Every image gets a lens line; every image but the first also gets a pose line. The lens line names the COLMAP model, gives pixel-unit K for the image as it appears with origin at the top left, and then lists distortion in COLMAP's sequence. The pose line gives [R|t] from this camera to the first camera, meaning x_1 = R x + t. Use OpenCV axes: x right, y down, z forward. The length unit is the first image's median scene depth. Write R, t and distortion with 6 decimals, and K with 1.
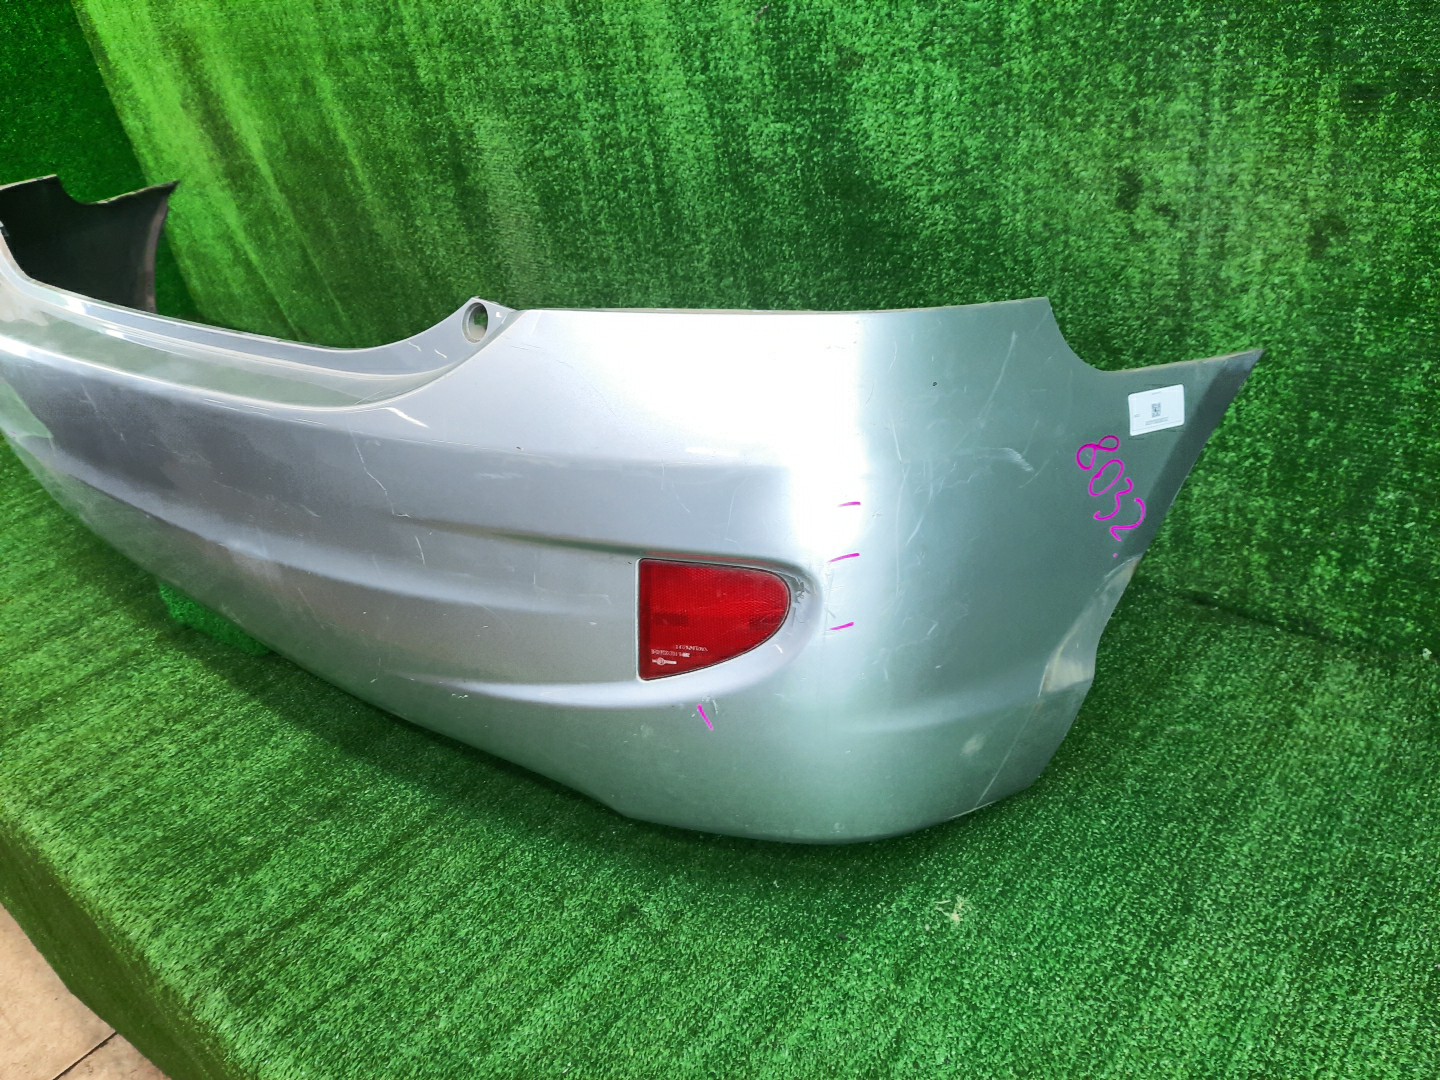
lens RADIAL K [[1058.7, 0, 720.0], [0, 1058.7, 540.0], [0, 0, 1]] dist [-0.004103, -0.001403]
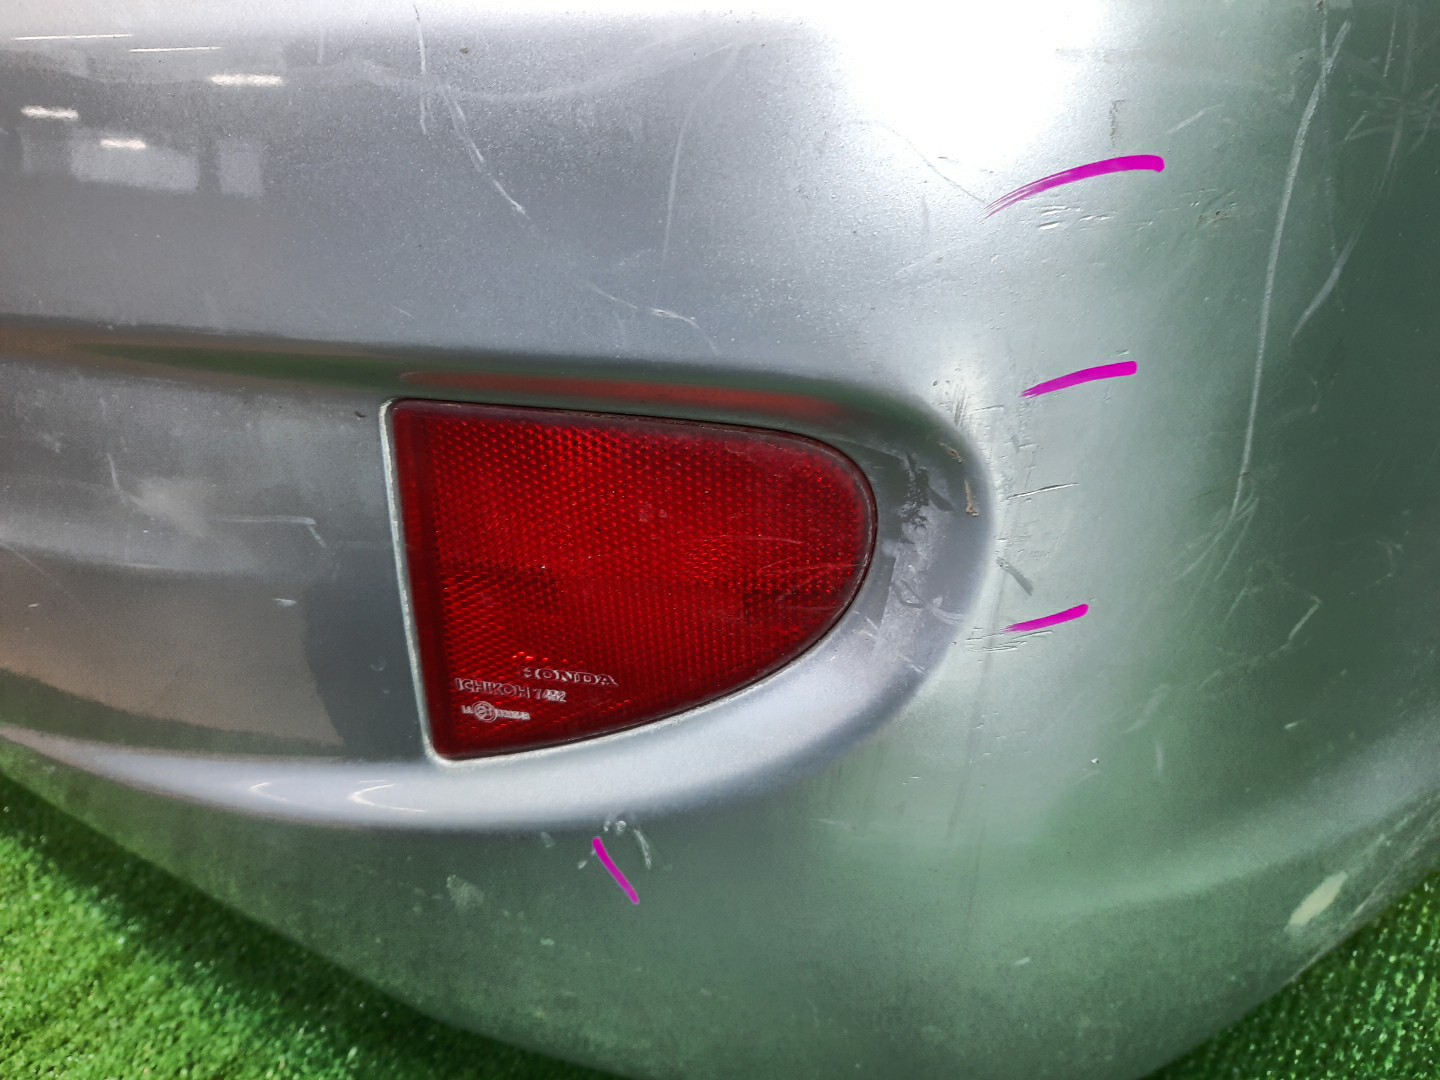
lens RADIAL K [[1058.7, 0, 720.0], [0, 1058.7, 540.0], [0, 0, 1]] dist [-0.004103, -0.001403]
pose [[0.999980, -0.002681, 0.005775, 0.018321], [0.002324, 0.998131, 0.061074, 0.038115], [-0.005928, -0.061059, 0.998117, 0.657607]]
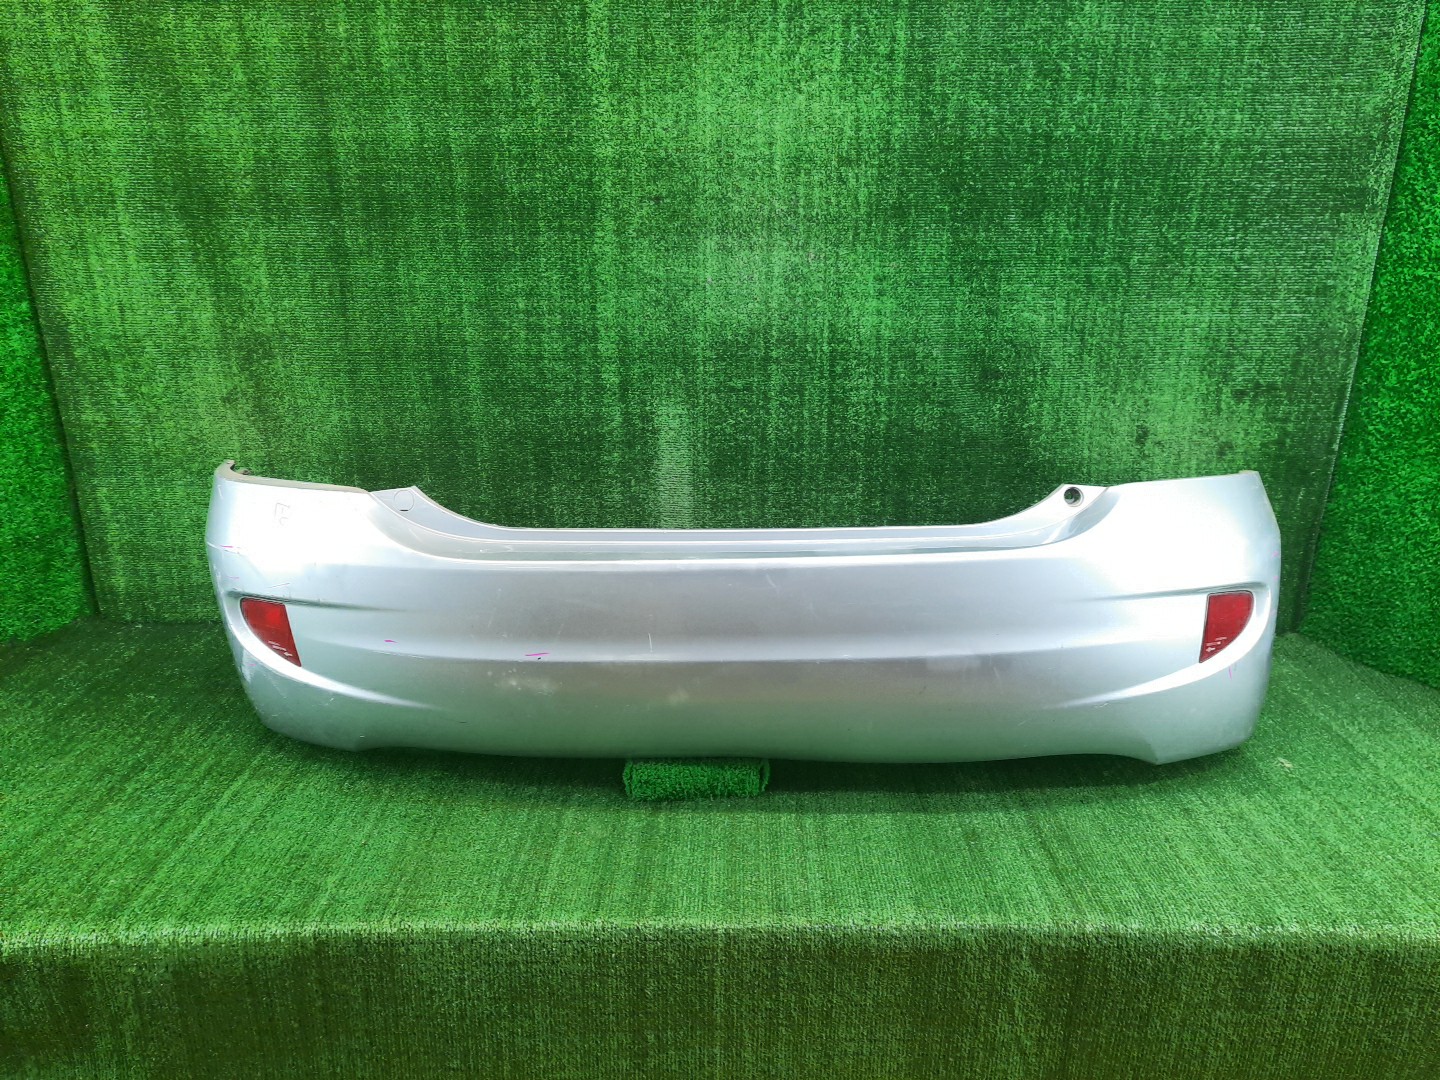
lens RADIAL K [[1058.7, 0, 720.0], [0, 1058.7, 540.0], [0, 0, 1]] dist [-0.004103, -0.001403]
pose [[0.778049, -0.072622, 0.623992, -2.064090], [0.240299, 0.952159, -0.188811, 0.080891], [-0.580428, 0.296849, 0.758277, -0.059310]]
